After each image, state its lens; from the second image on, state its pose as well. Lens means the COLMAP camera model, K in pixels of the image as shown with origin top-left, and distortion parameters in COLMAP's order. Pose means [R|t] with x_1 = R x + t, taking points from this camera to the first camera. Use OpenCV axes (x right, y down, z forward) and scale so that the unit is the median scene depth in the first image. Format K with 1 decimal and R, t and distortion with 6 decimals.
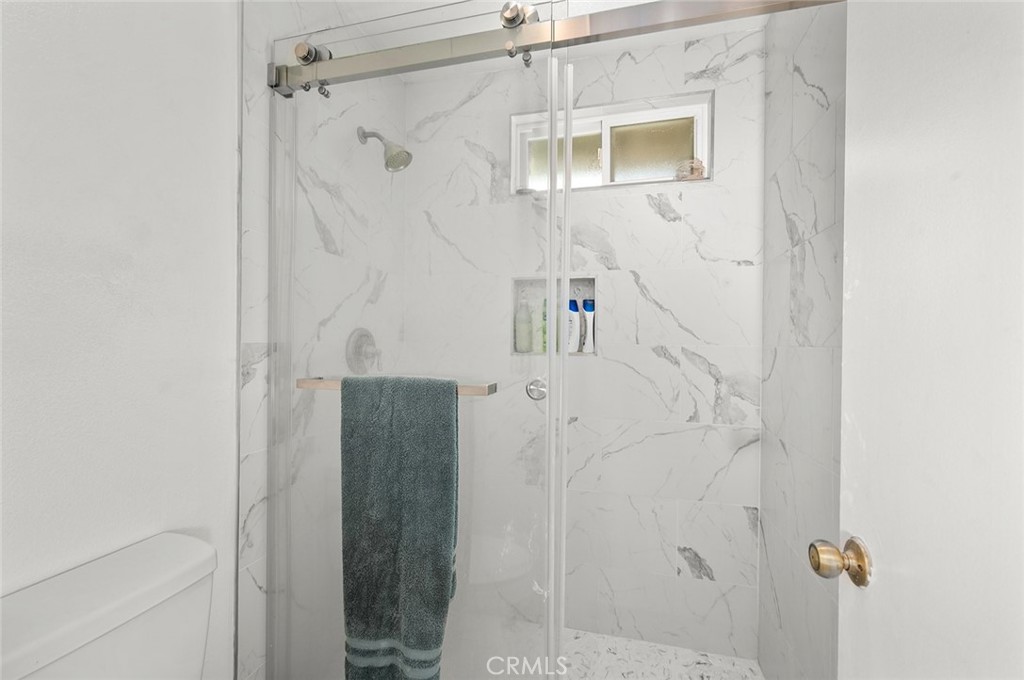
lens RADIAL K [[442.1, 0, 512.5], [0, 442.1, 339.8], [0, 0, 1]] dist [0.000881, 0.000065]
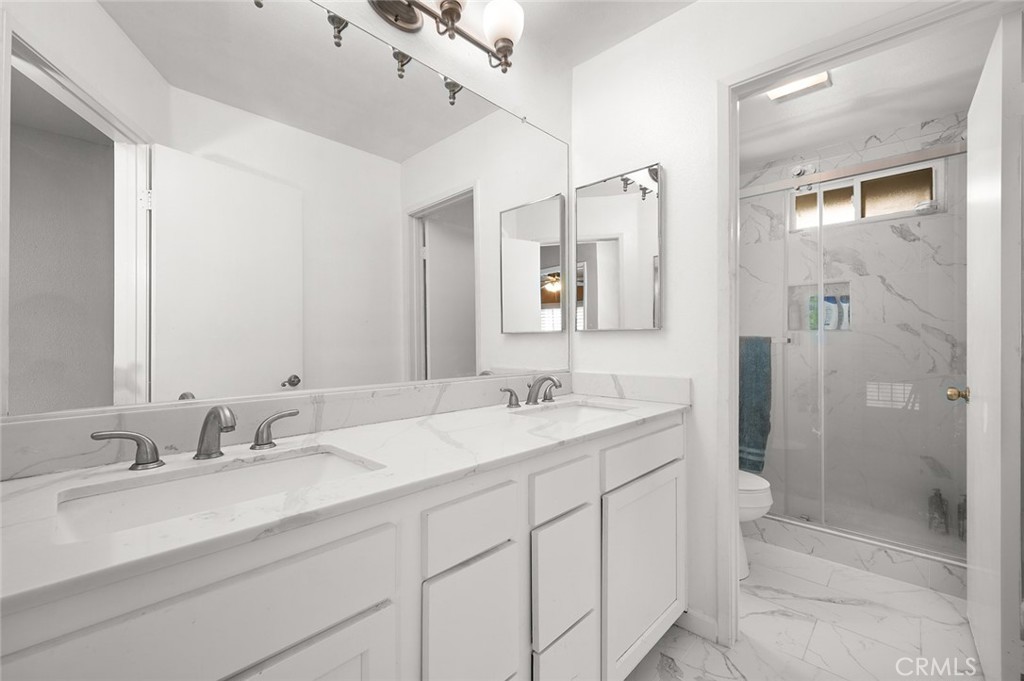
lens RADIAL K [[429.9, 0, 510.1], [0, 429.9, 336.3], [0, 0, 1]] dist [-0.000055, -0.000095]
pose [[0.878542, -0.008995, -0.477580, -0.151153], [0.003300, 0.999913, -0.012762, 0.072837], [0.477653, 0.009636, 0.878496, -0.954302]]
